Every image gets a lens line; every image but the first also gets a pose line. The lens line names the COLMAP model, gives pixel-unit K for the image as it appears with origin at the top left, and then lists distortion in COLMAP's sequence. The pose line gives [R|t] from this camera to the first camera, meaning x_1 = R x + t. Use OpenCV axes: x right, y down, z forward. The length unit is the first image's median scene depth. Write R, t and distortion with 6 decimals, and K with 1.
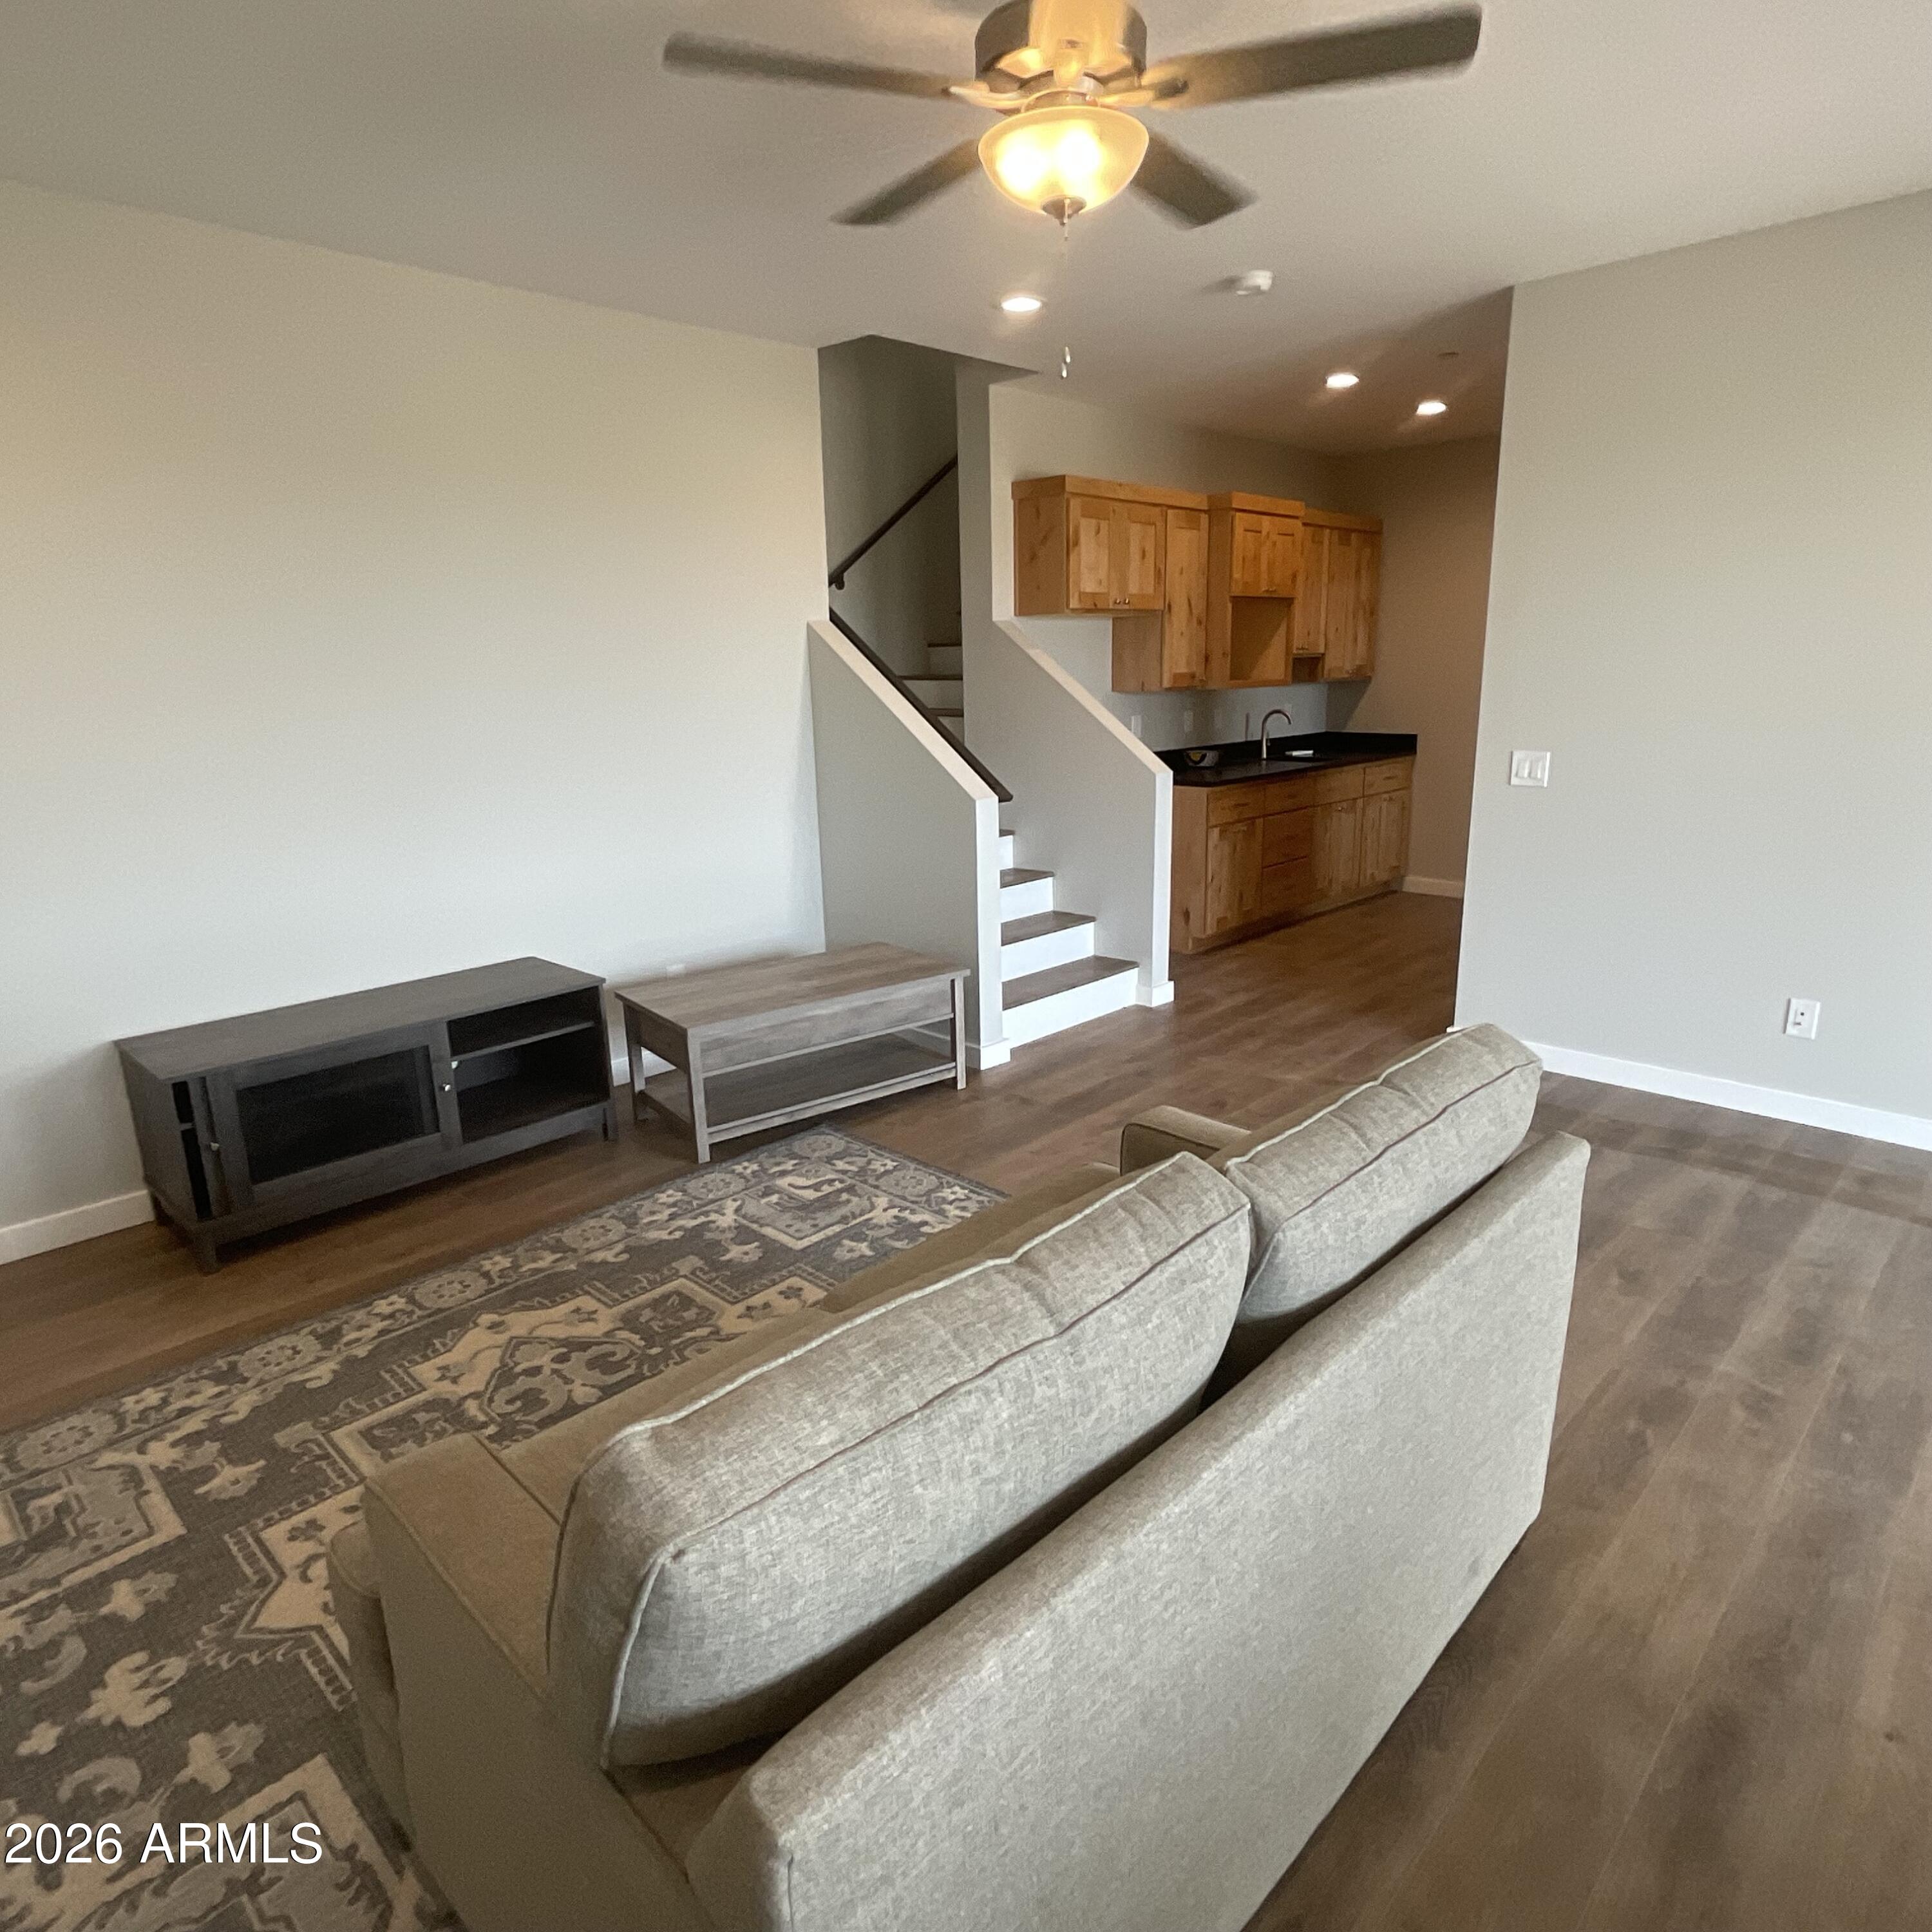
lens RADIAL K [[1191.9, 0, 977.9], [0, 1191.9, 974.0], [0, 0, 1]] dist [0.002925, -0.001731]
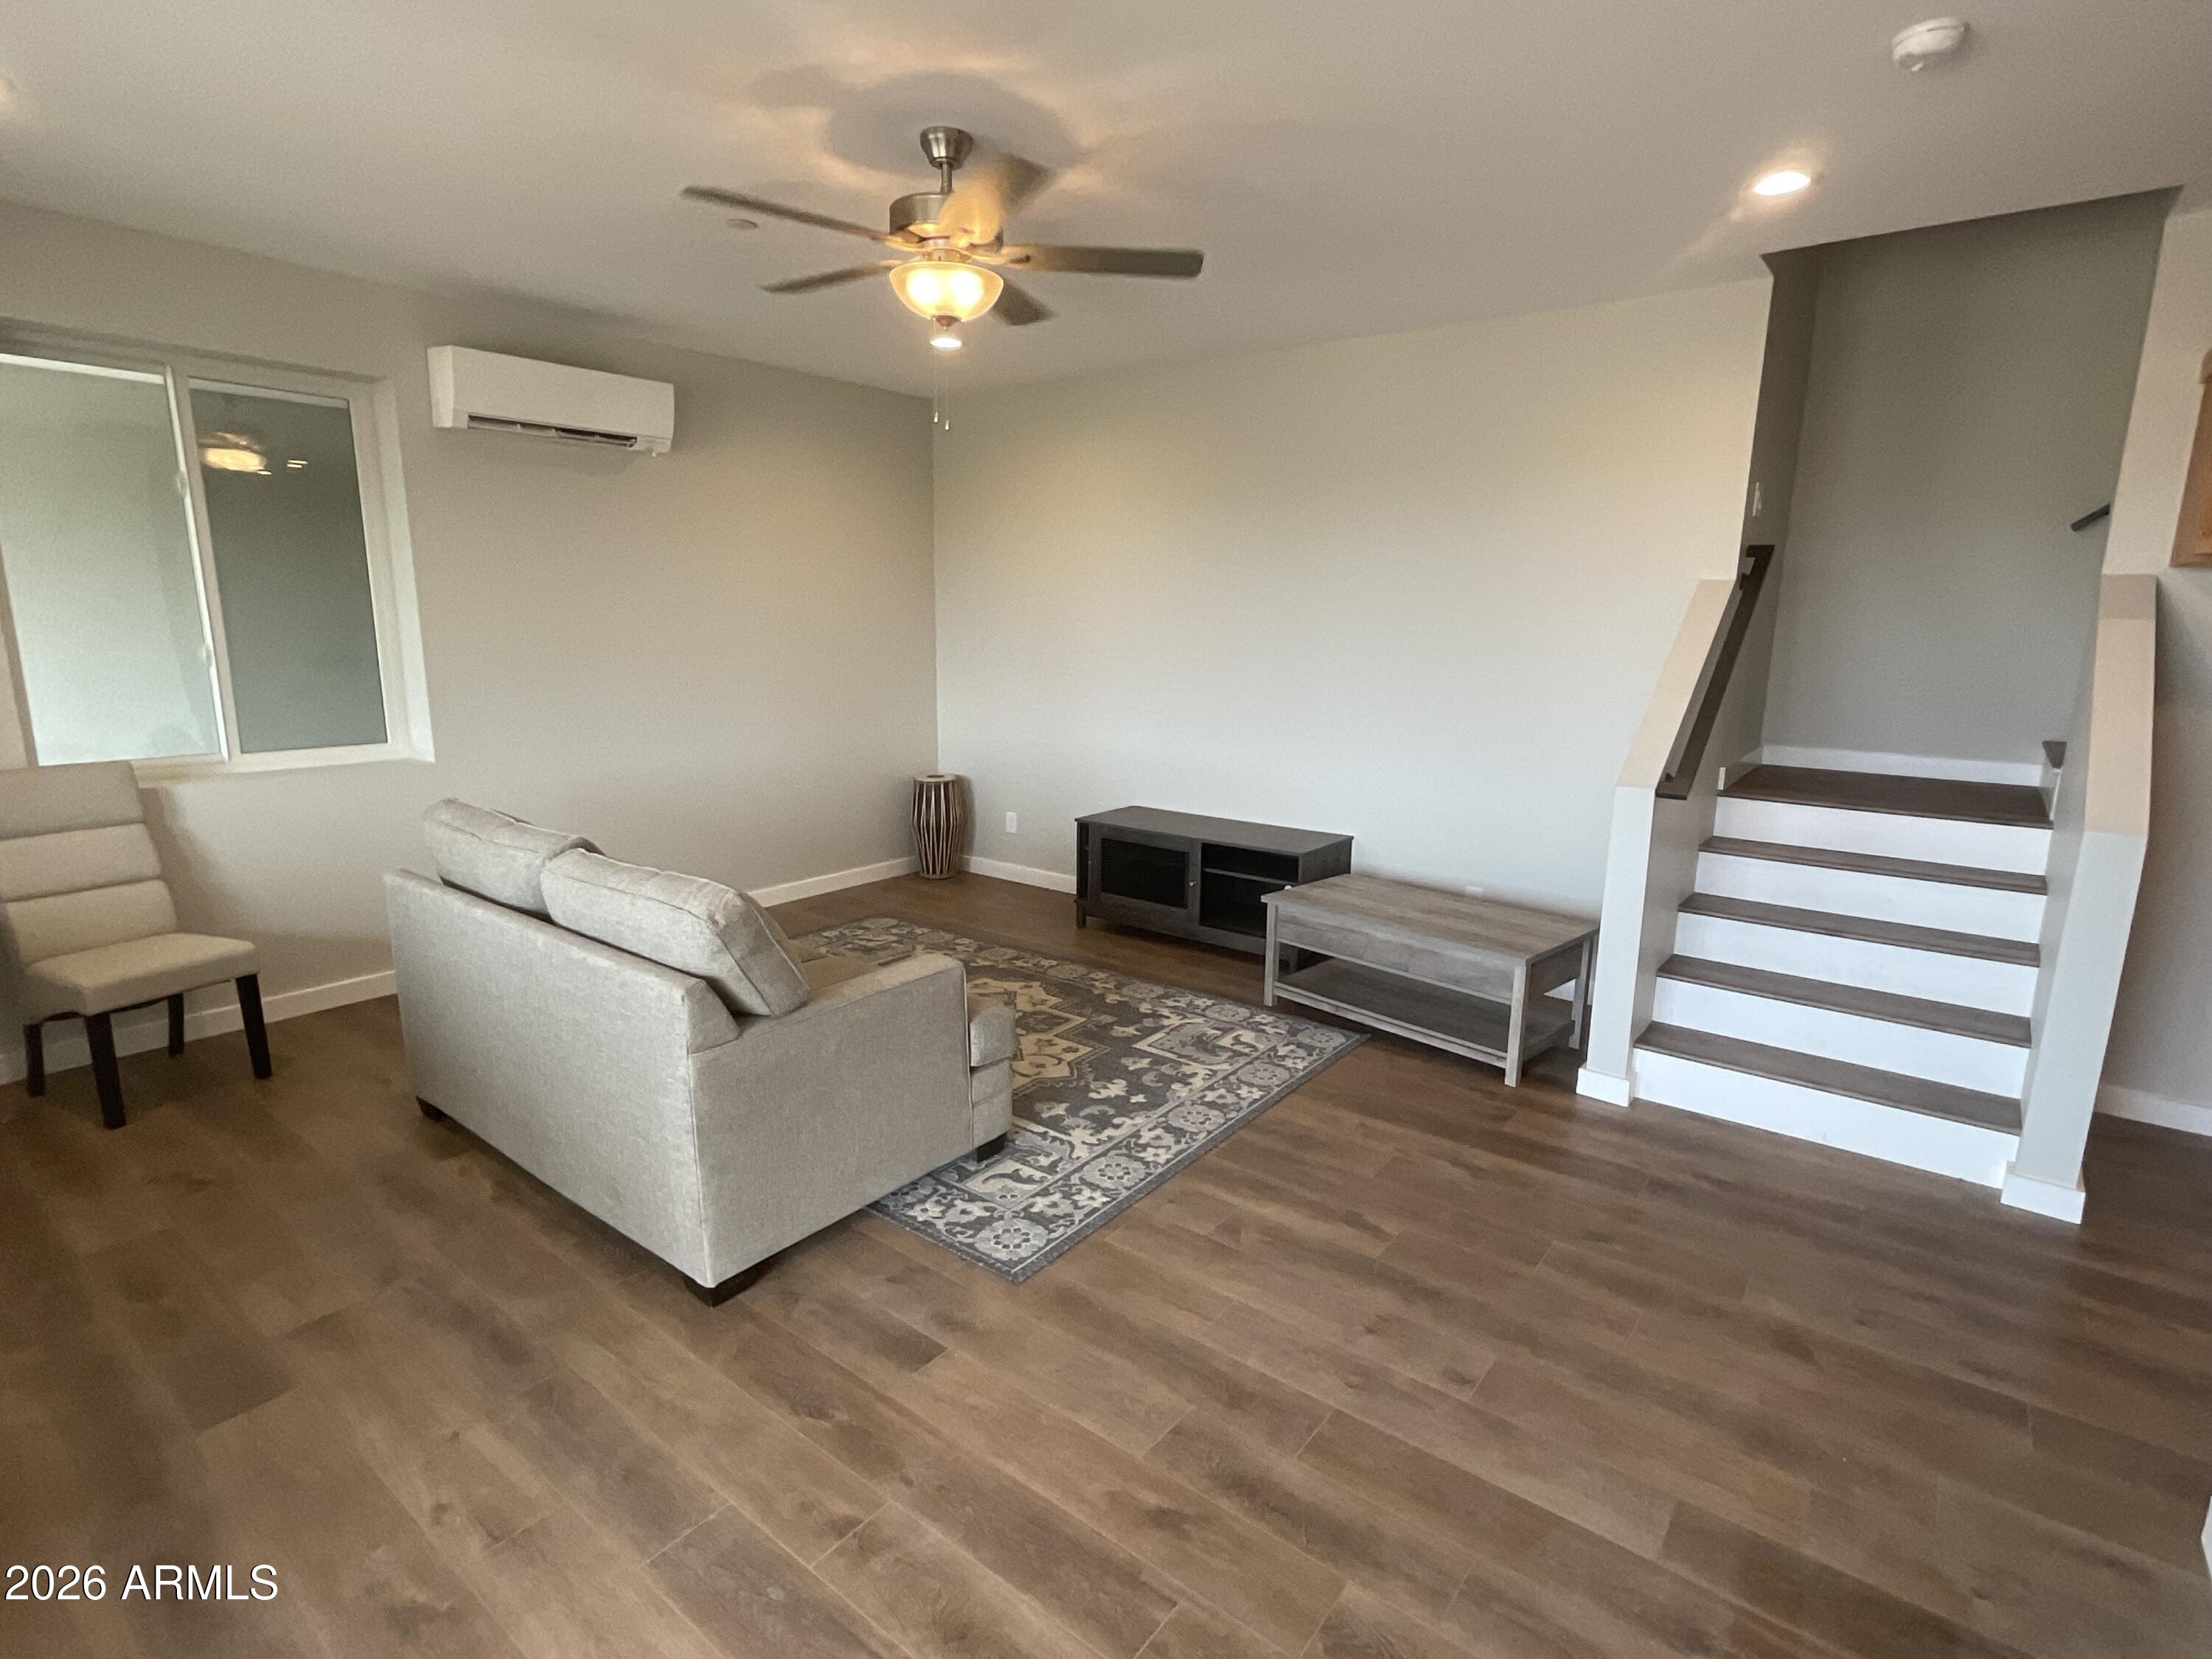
lens RADIAL K [[1090.4, 0, 1098.9], [0, 1090.4, 852.7], [0, 0, 1]] dist [-0.014282, 0.007941]
pose [[0.107504, 0.238365, -0.965207, 0.965396], [-0.269232, 0.941538, 0.202533, -0.210909], [0.957056, 0.238092, 0.165394, 0.694982]]
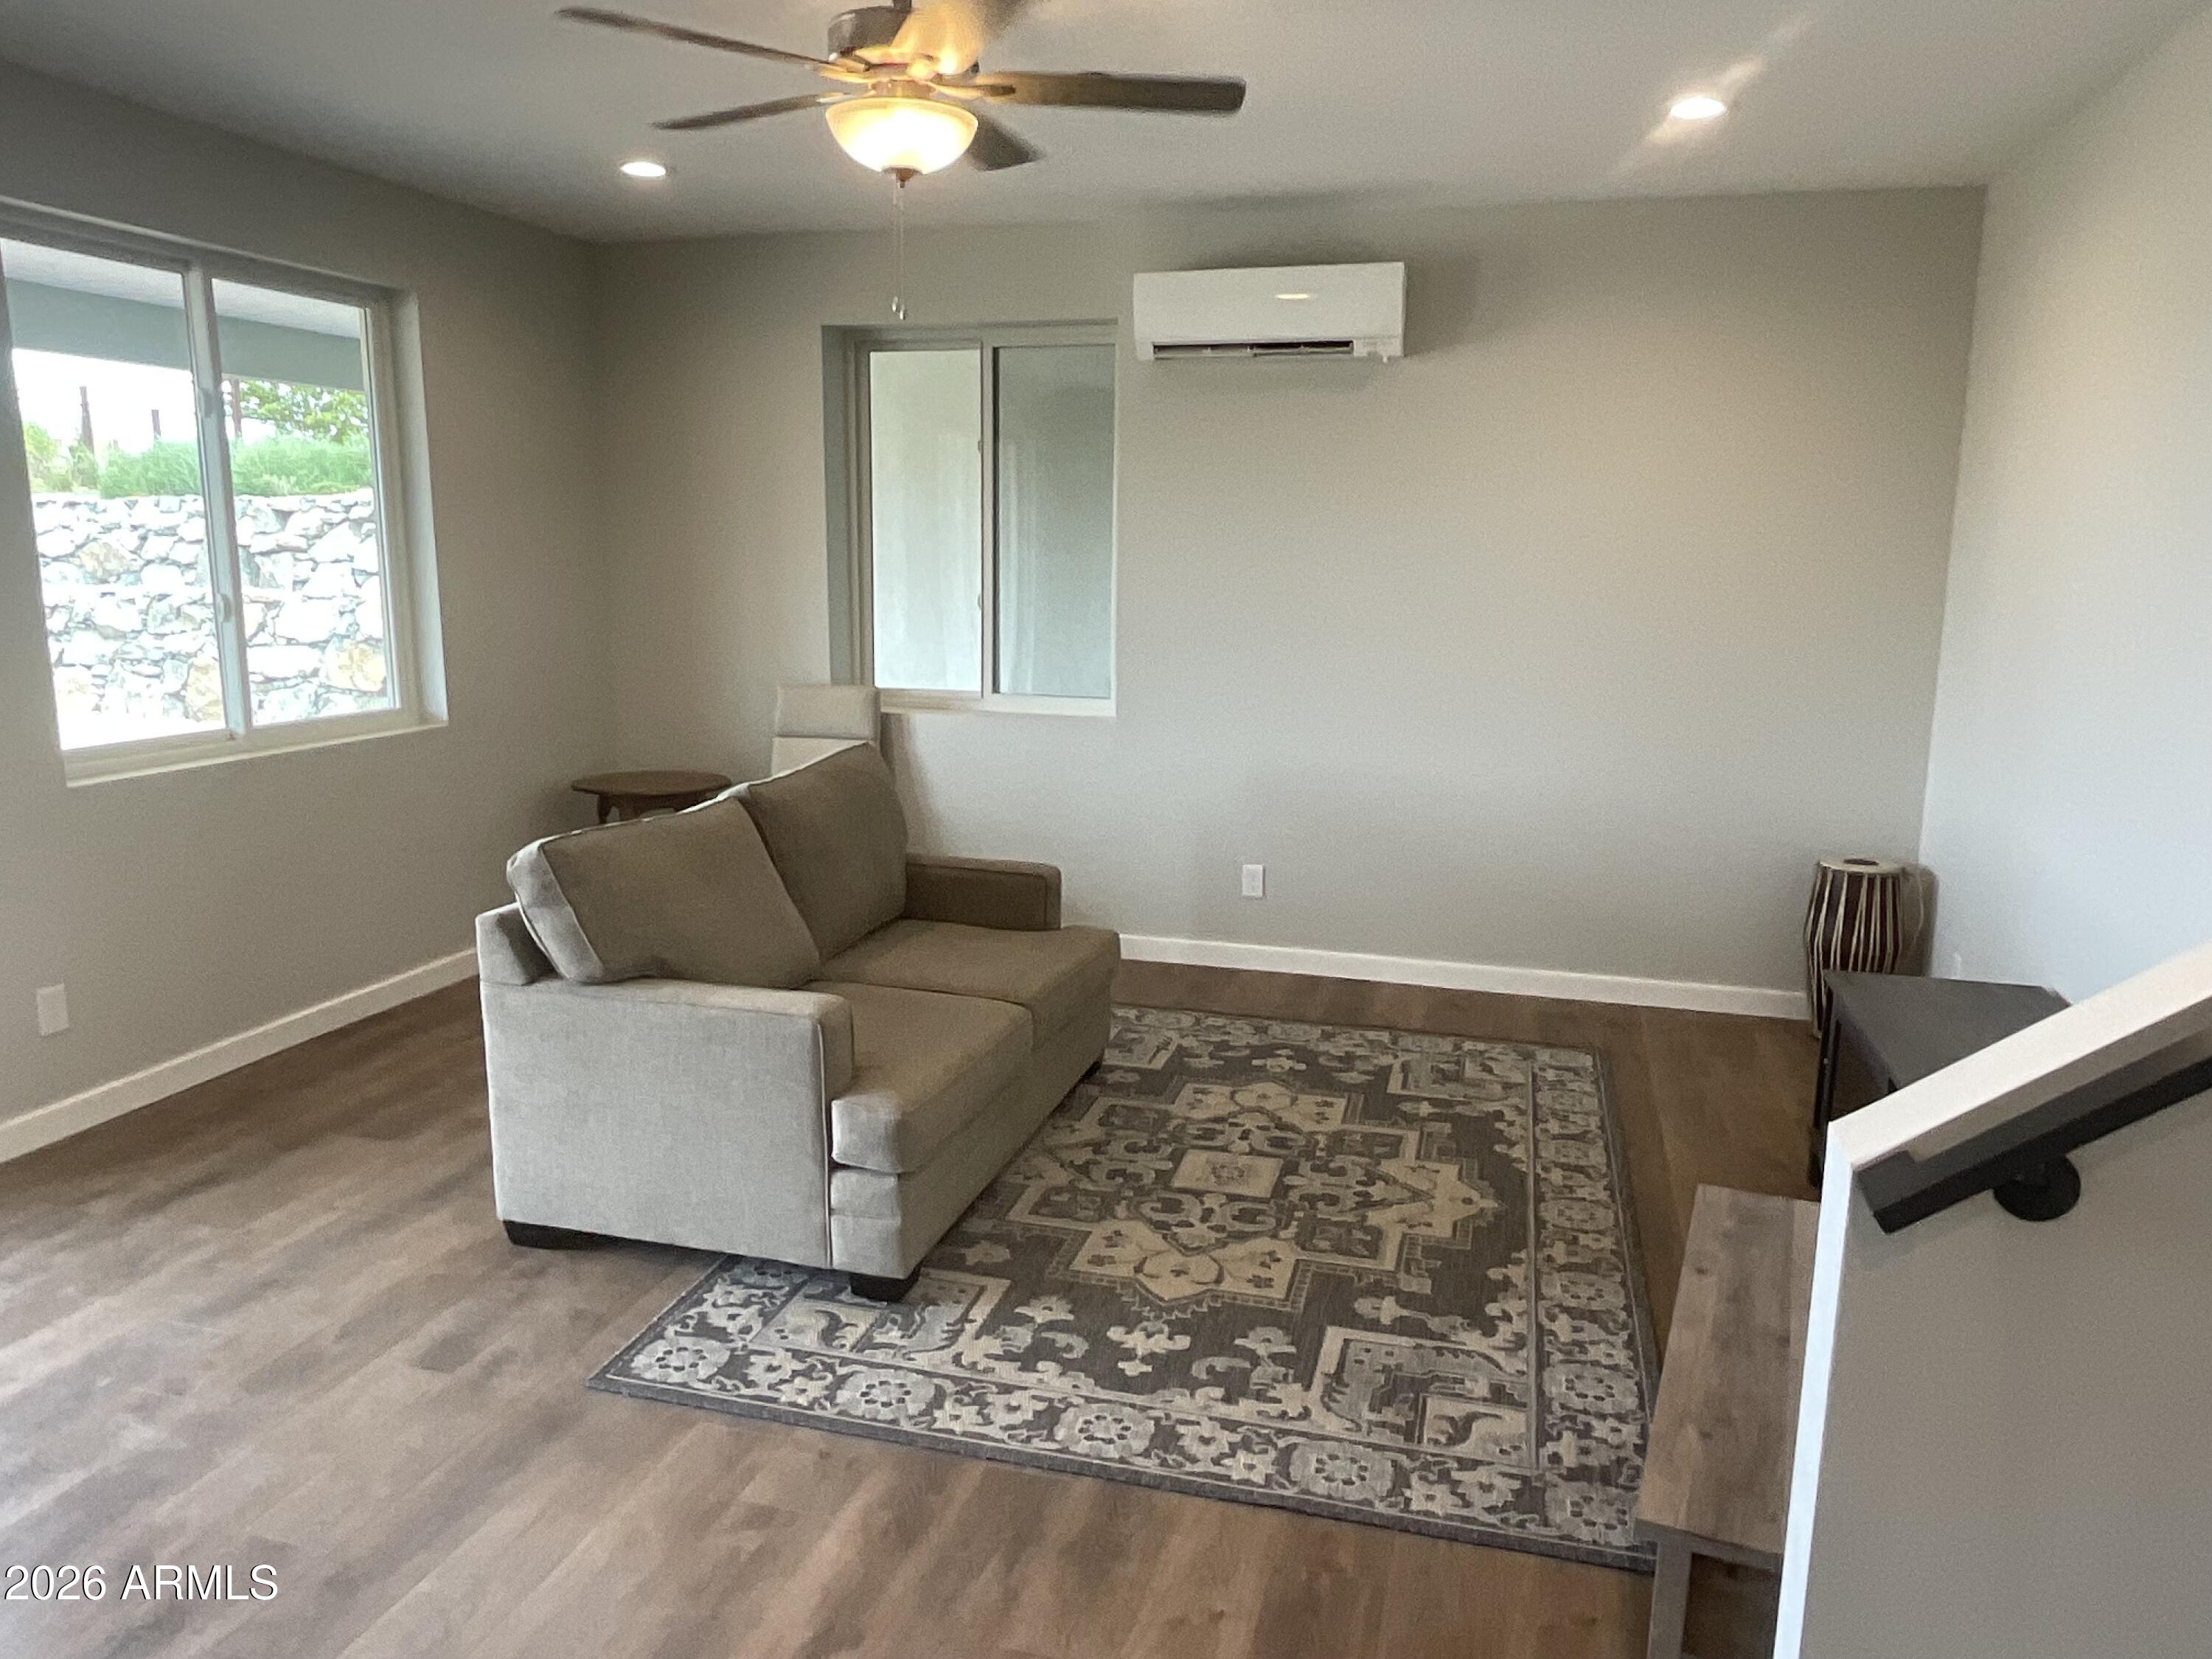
lens RADIAL K [[1549.2, 0, 1121.9], [0, 1549.2, 816.4], [0, 0, 1]] dist [0.001659, -0.004523]
pose [[-0.877735, 0.095747, -0.469482, 0.396233], [-0.115945, 0.908268, 0.402003, -0.446199], [0.464906, 0.407286, -0.786117, 1.561451]]
